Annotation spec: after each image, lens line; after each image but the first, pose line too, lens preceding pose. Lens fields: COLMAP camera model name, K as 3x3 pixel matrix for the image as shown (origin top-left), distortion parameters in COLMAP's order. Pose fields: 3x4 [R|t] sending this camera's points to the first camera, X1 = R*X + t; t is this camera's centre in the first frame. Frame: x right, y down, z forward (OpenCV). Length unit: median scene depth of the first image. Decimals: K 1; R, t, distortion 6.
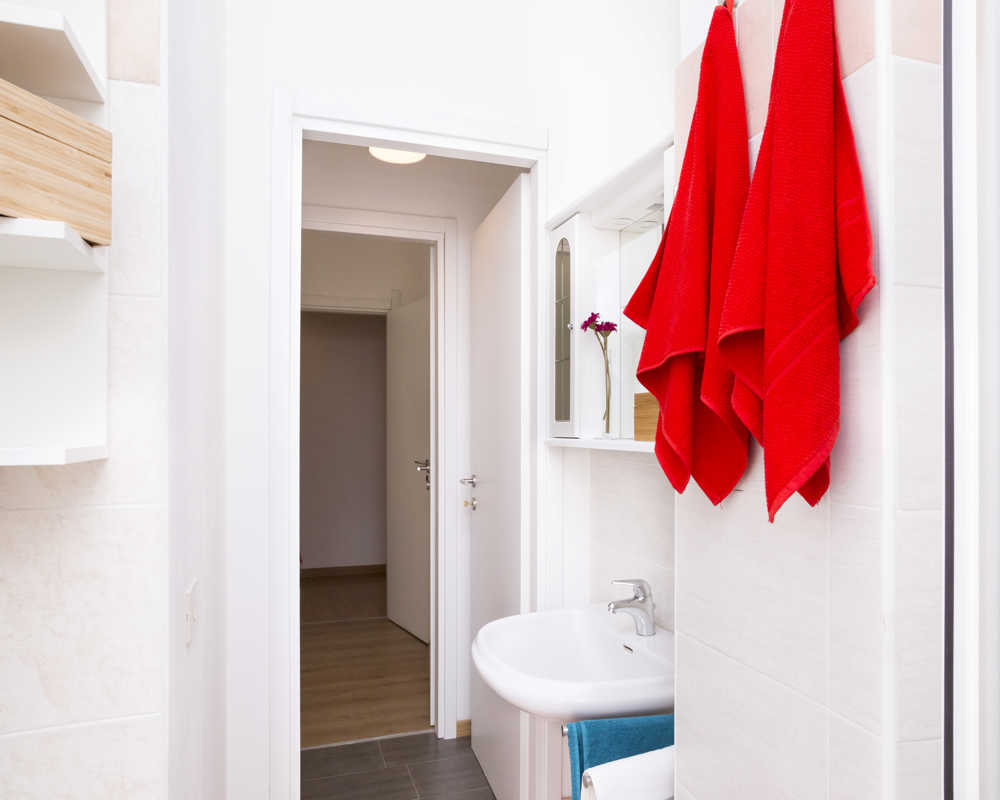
lens RADIAL K [[660.7, 0, 447.6], [0, 660.7, 427.1], [0, 0, 1]] dist [0.011377, 0.005340]
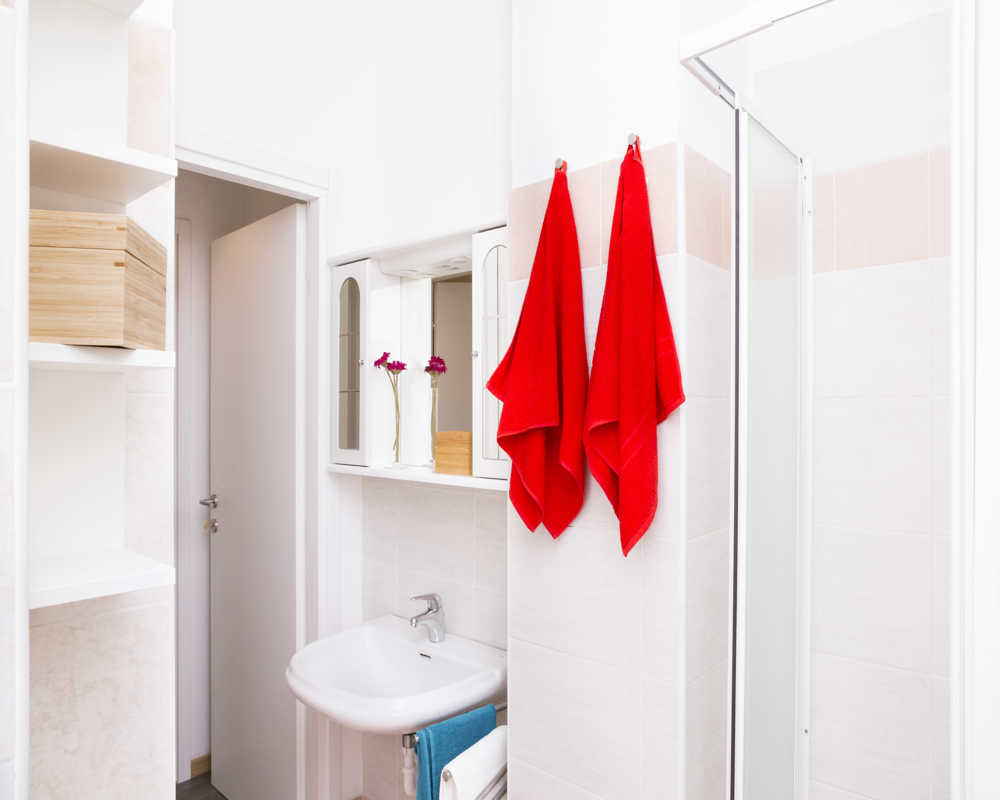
lens RADIAL K [[680.1, 0, 482.3], [0, 680.1, 404.7], [0, 0, 1]] dist [-0.074846, 0.061158]
pose [[0.868958, 0.008688, 0.494809, -0.210299], [0.004364, 0.999672, -0.025216, -0.062472], [-0.494866, 0.024071, 0.868636, -0.053250]]
